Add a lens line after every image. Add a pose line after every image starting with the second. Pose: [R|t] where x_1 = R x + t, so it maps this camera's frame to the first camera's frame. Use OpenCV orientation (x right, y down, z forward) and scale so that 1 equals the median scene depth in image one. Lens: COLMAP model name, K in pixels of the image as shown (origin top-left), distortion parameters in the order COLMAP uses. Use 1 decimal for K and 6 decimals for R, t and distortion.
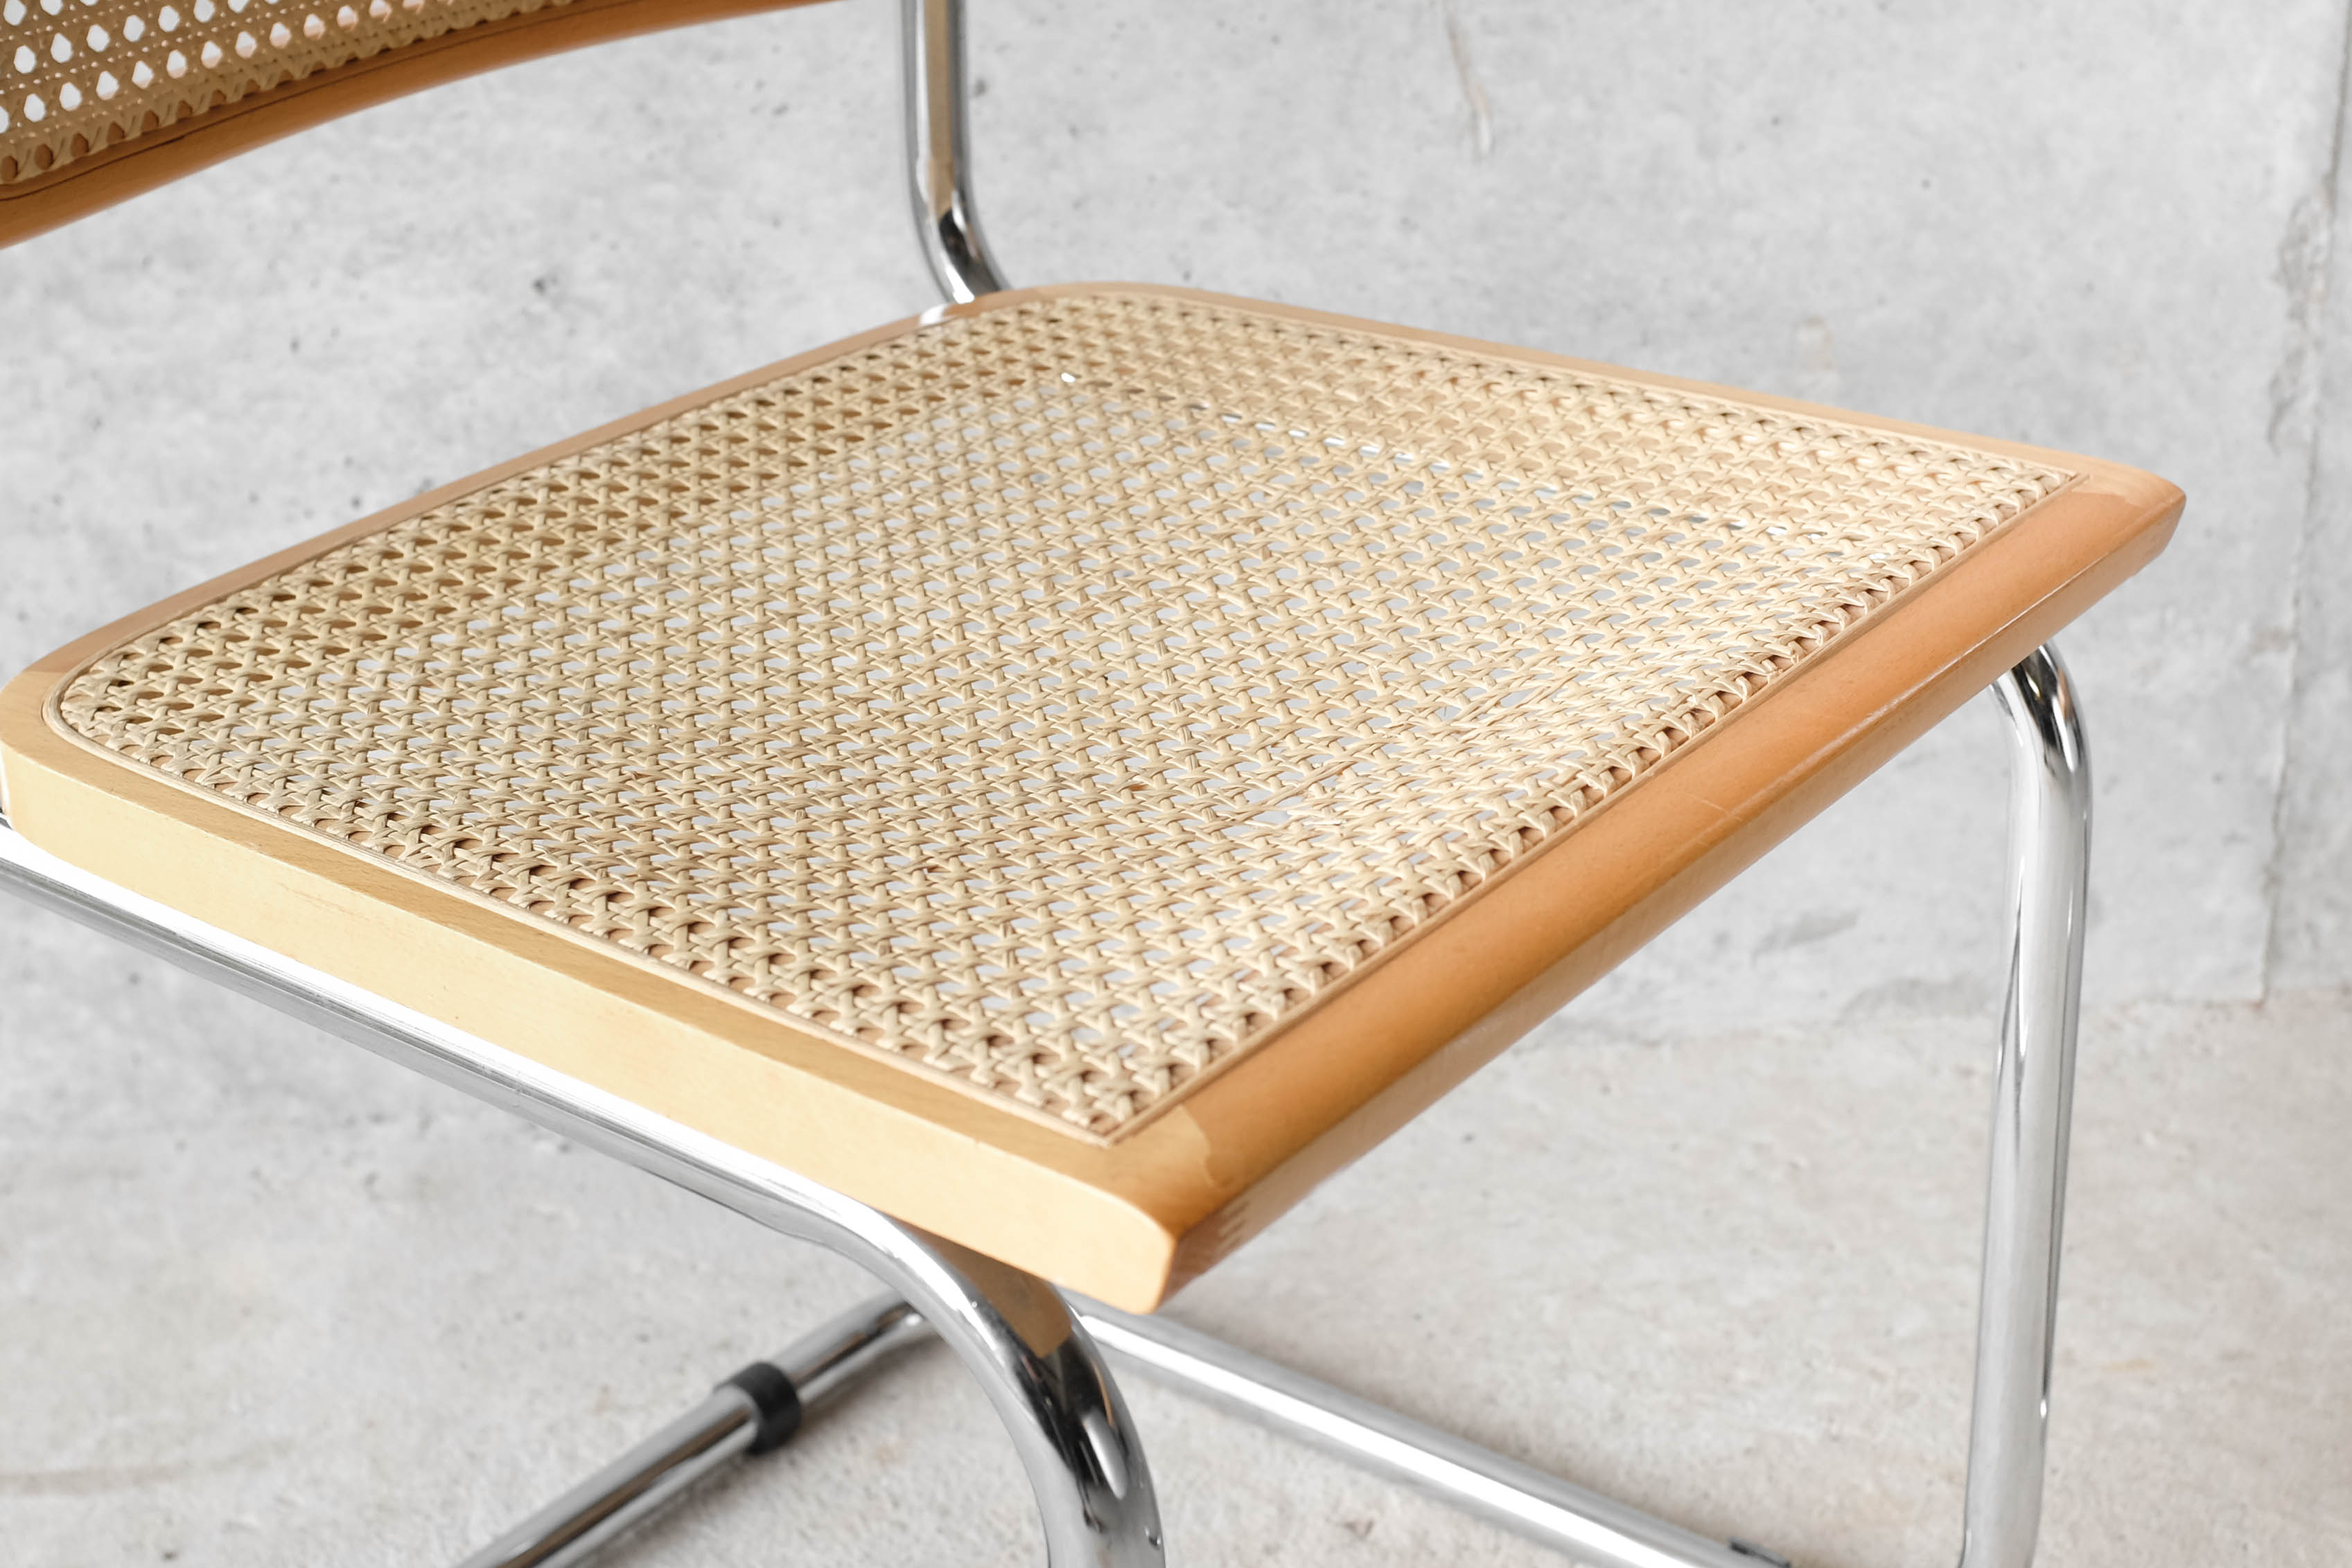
lens RADIAL K [[3463.6, 0, 1243.0], [0, 3463.6, 775.2], [0, 0, 1]] dist [-0.095160, 0.088826]
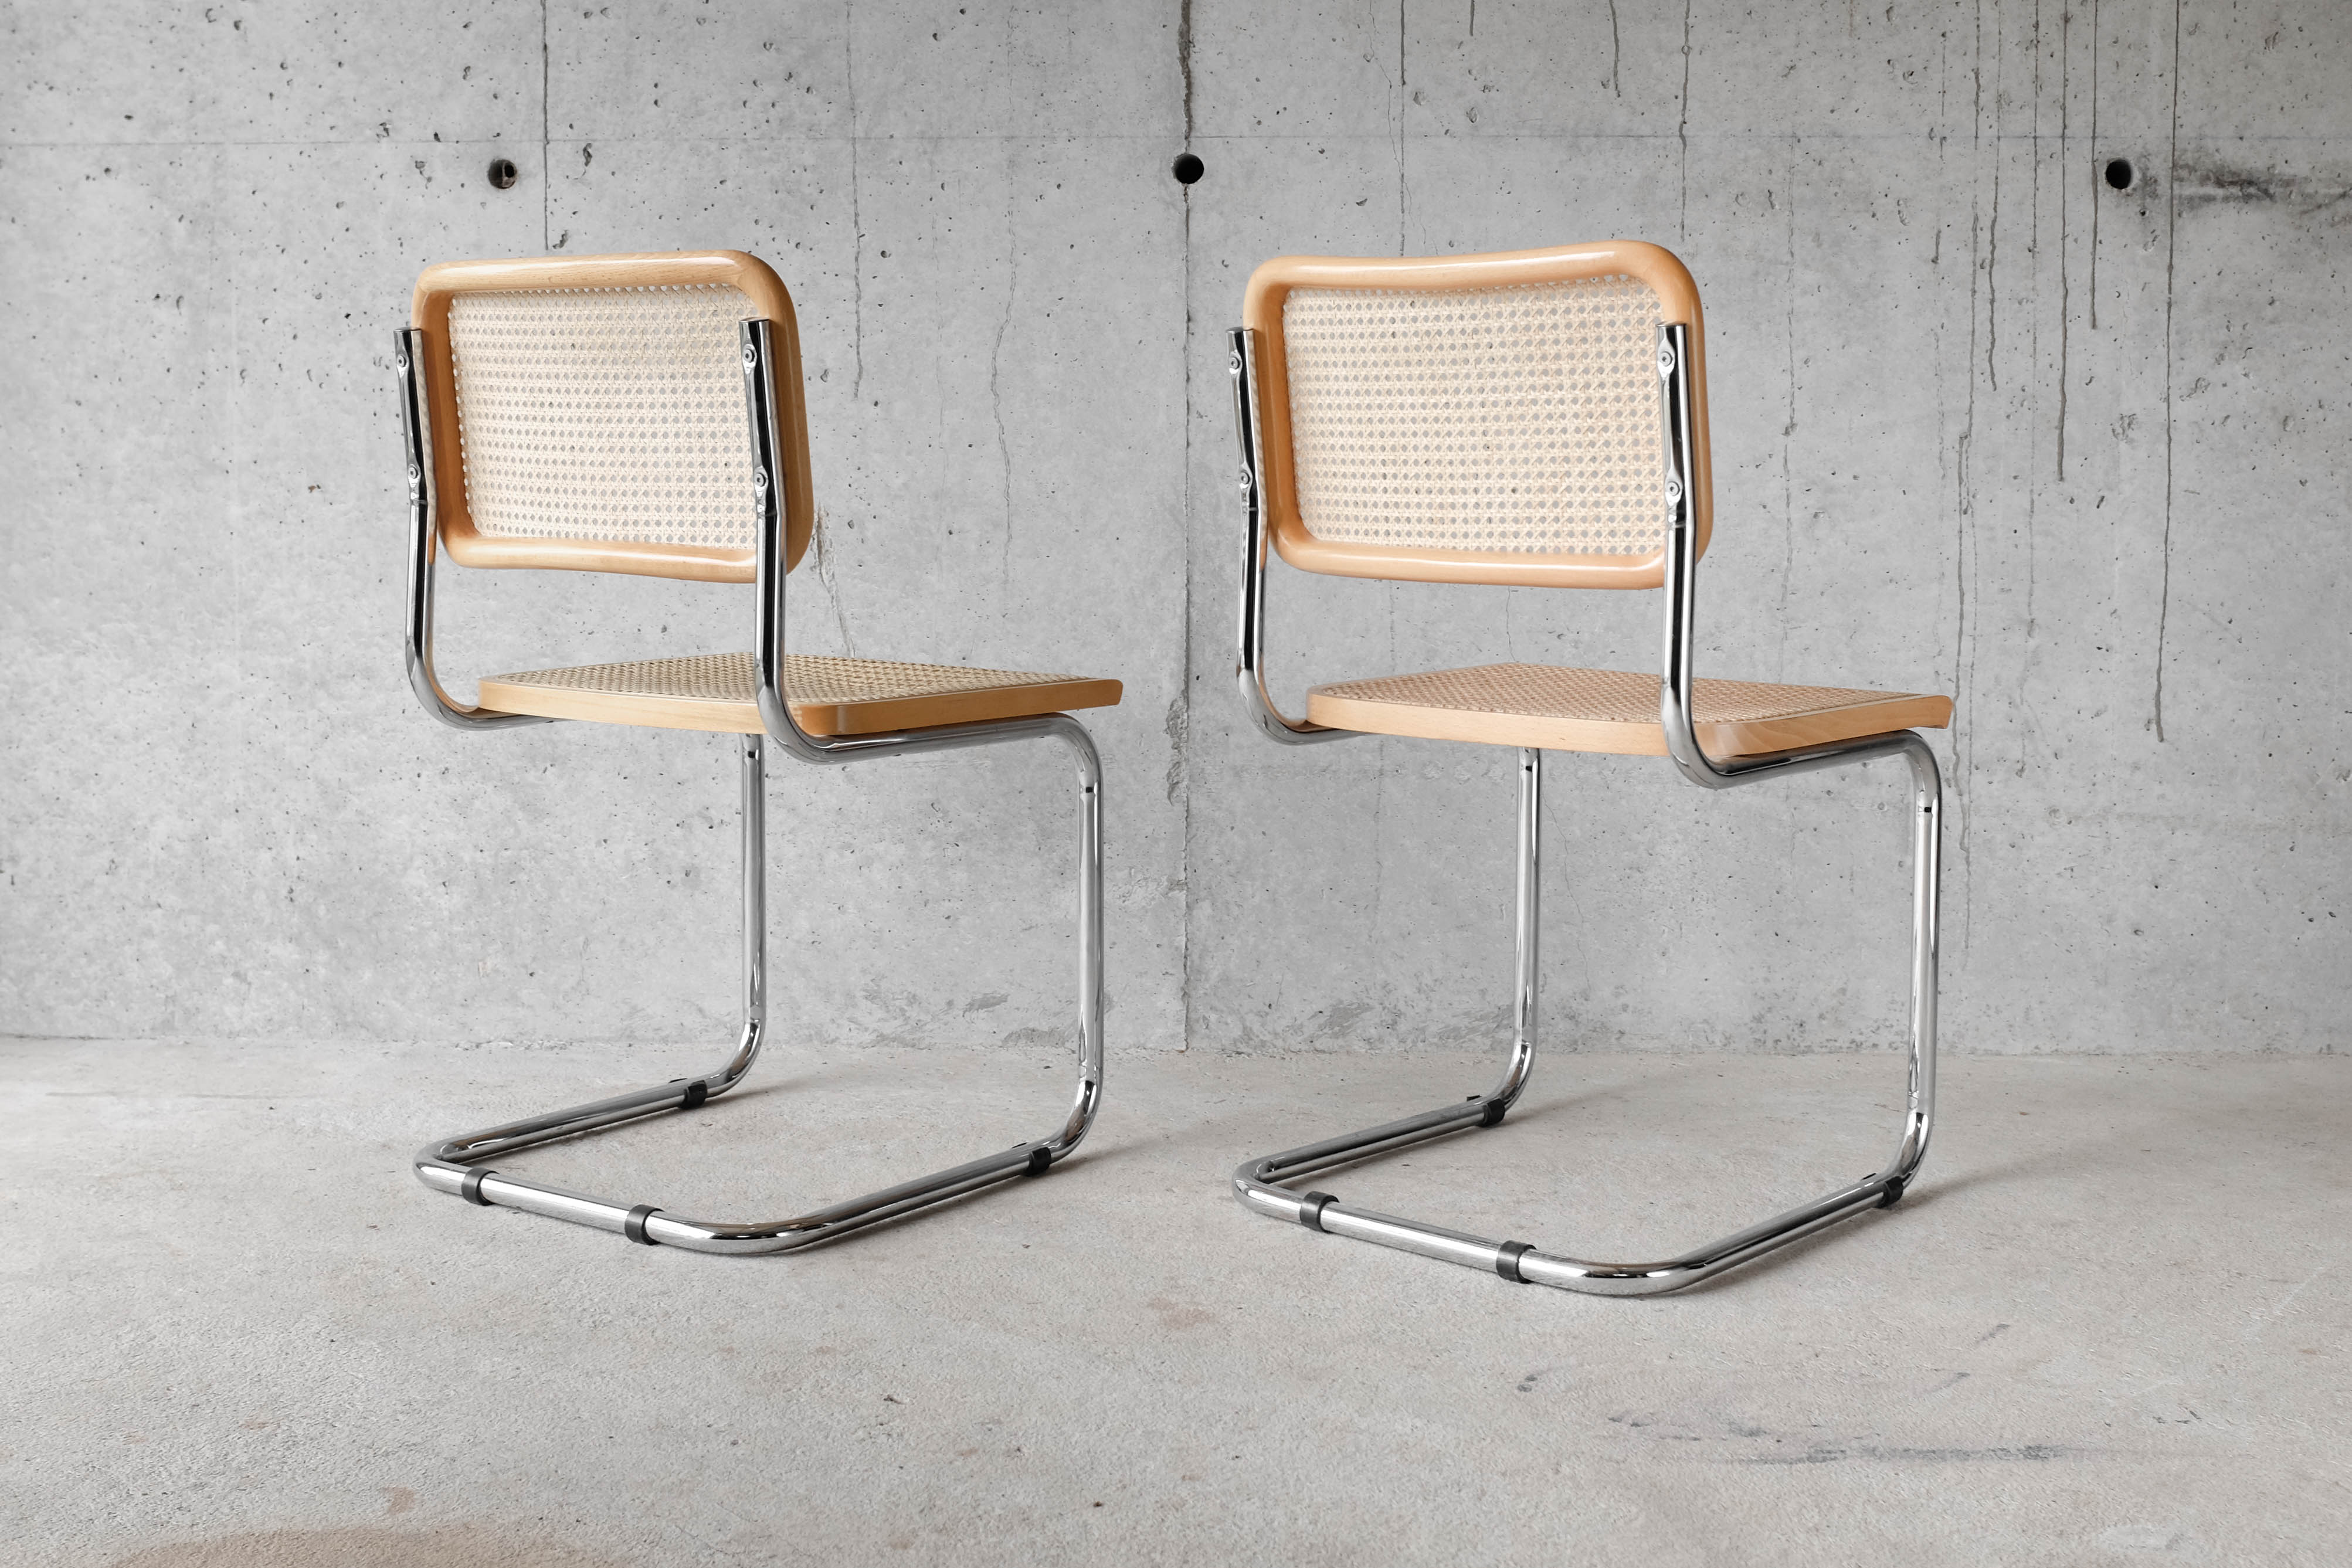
lens RADIAL K [[2898.8, 0, 1198.4], [0, 2898.8, 653.3], [0, 0, 1]] dist [-0.106474, 0.132102]
pose [[0.994892, 0.047298, -0.089183, 0.519608], [-0.074710, 0.939116, -0.335380, 0.521856], [0.067890, 0.340329, 0.937852, -1.032544]]
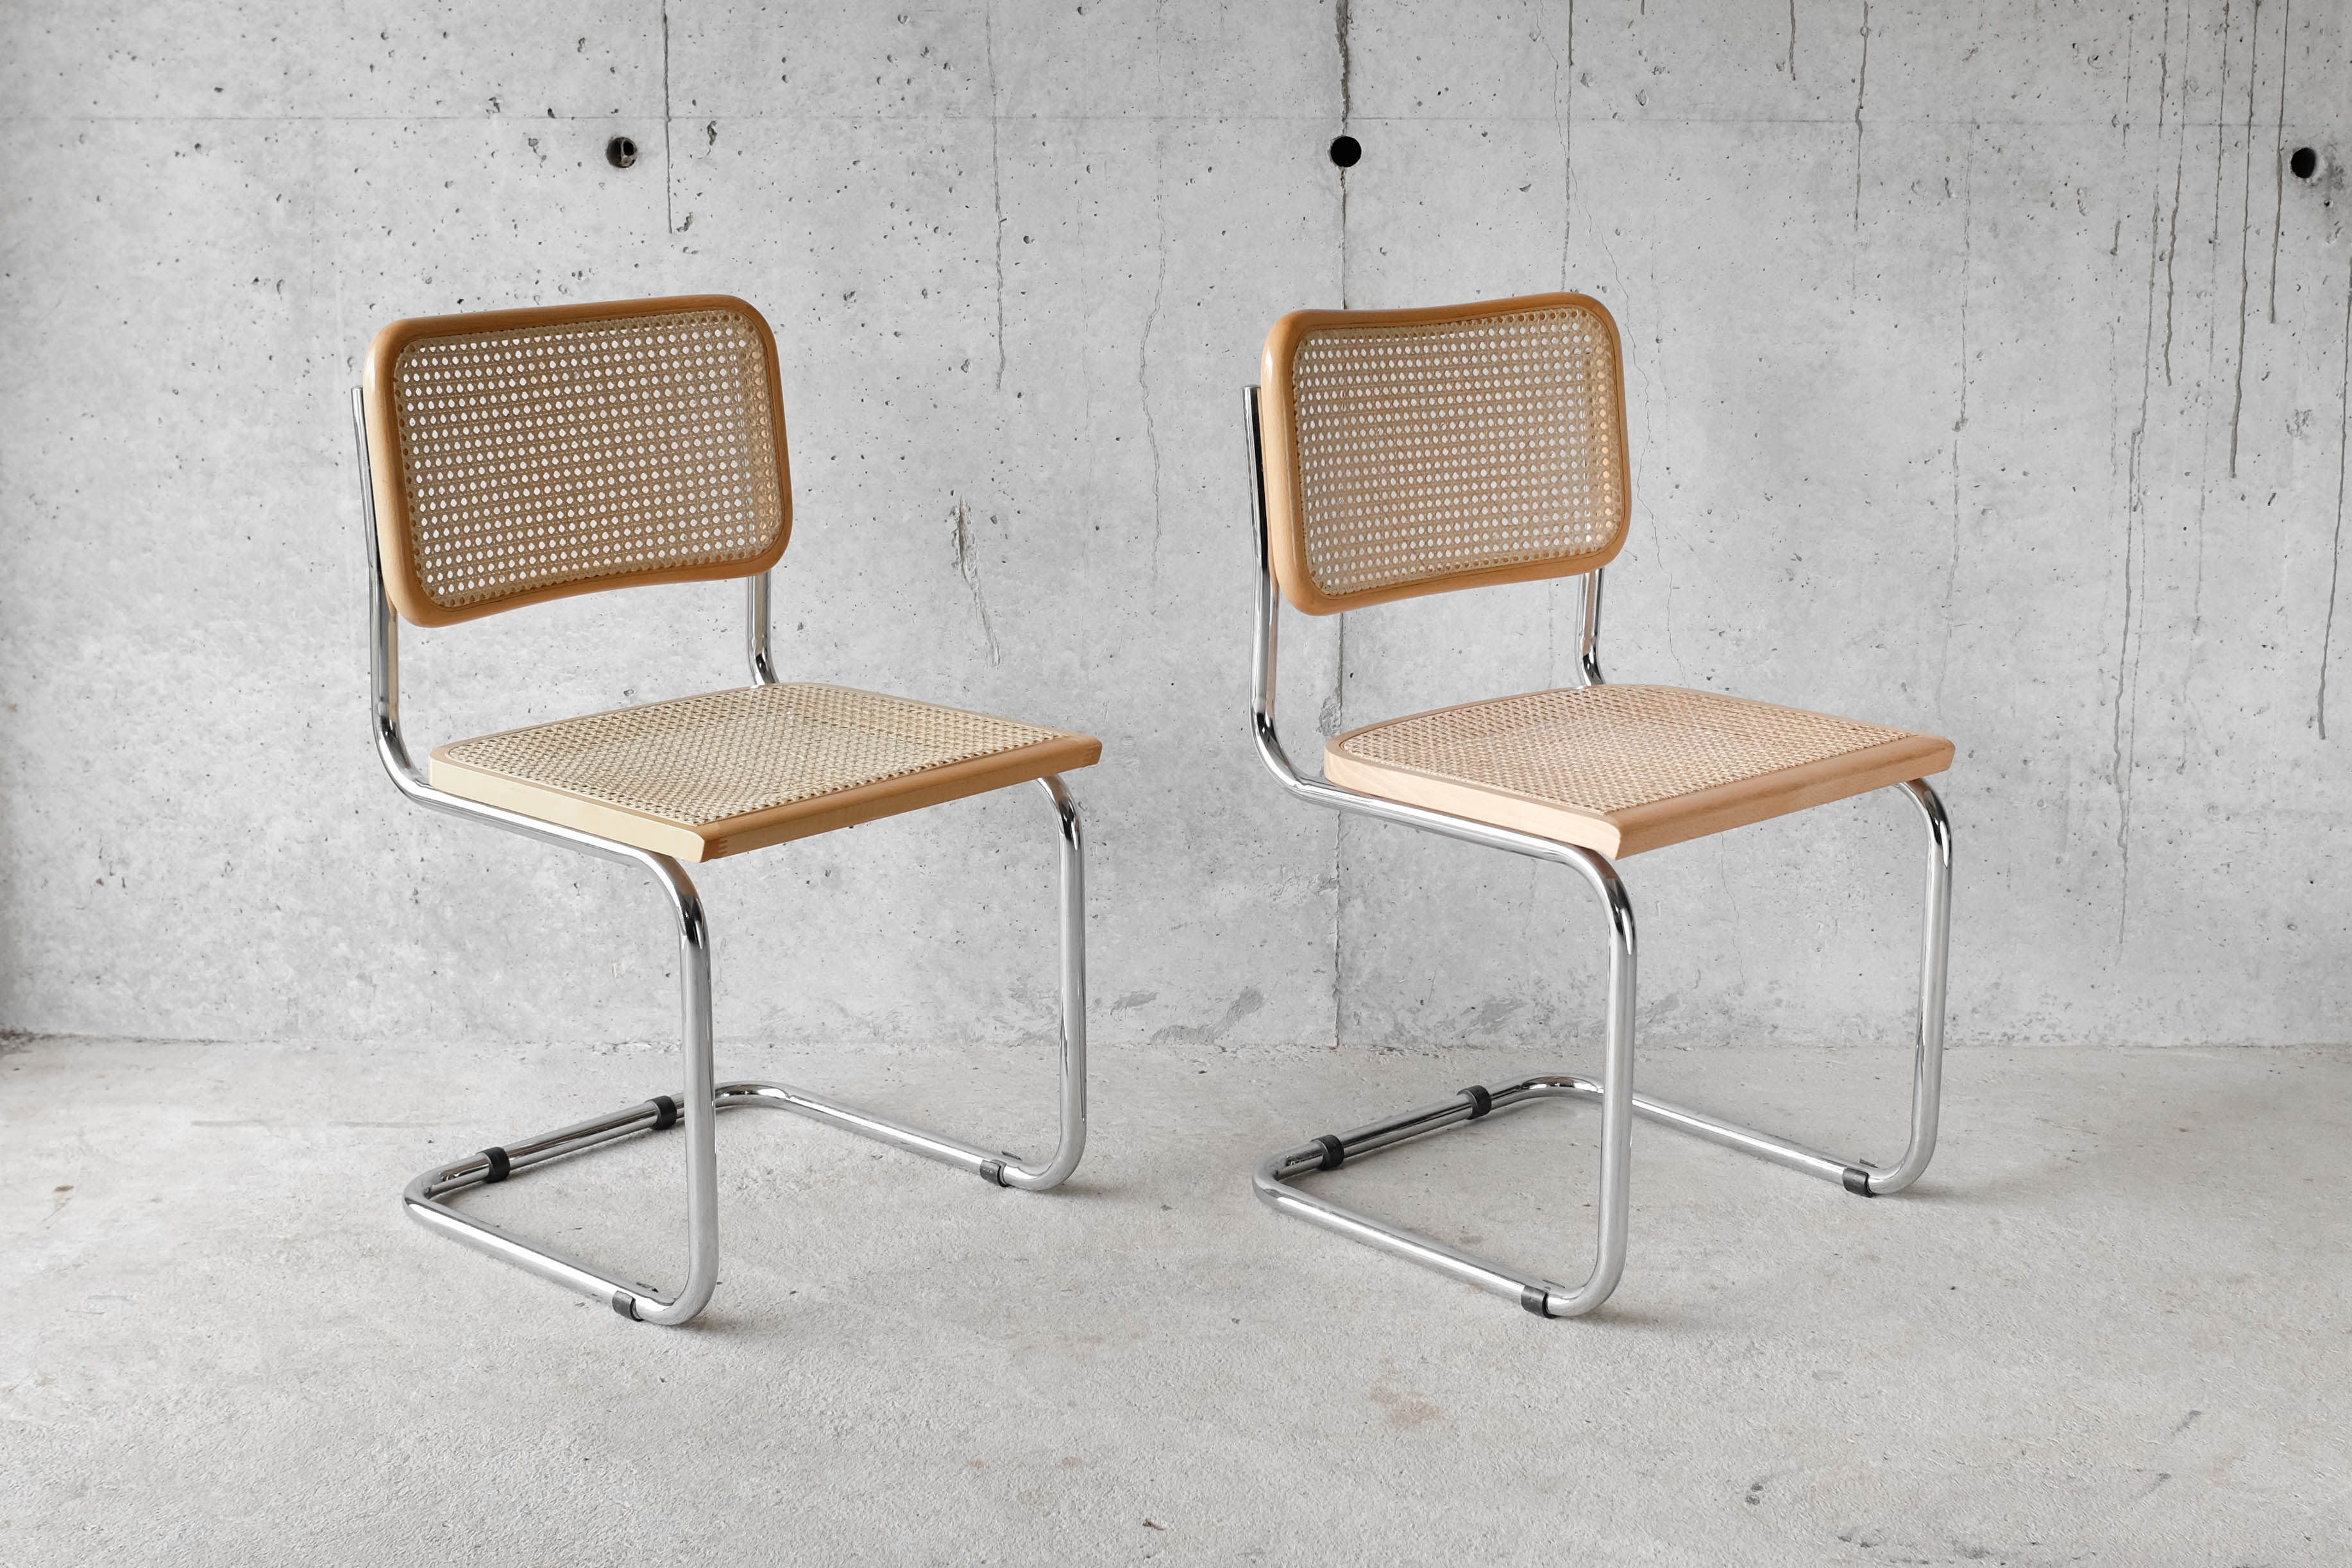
lens RADIAL K [[3166.7, 0, 1261.0], [0, 3166.7, 708.9], [0, 0, 1]] dist [-0.106300, 0.126327]
pose [[0.997433, 0.053238, -0.047895, 0.373307], [-0.062500, 0.973643, -0.219349, 0.348338], [0.034955, 0.221779, 0.974470, -1.244966]]
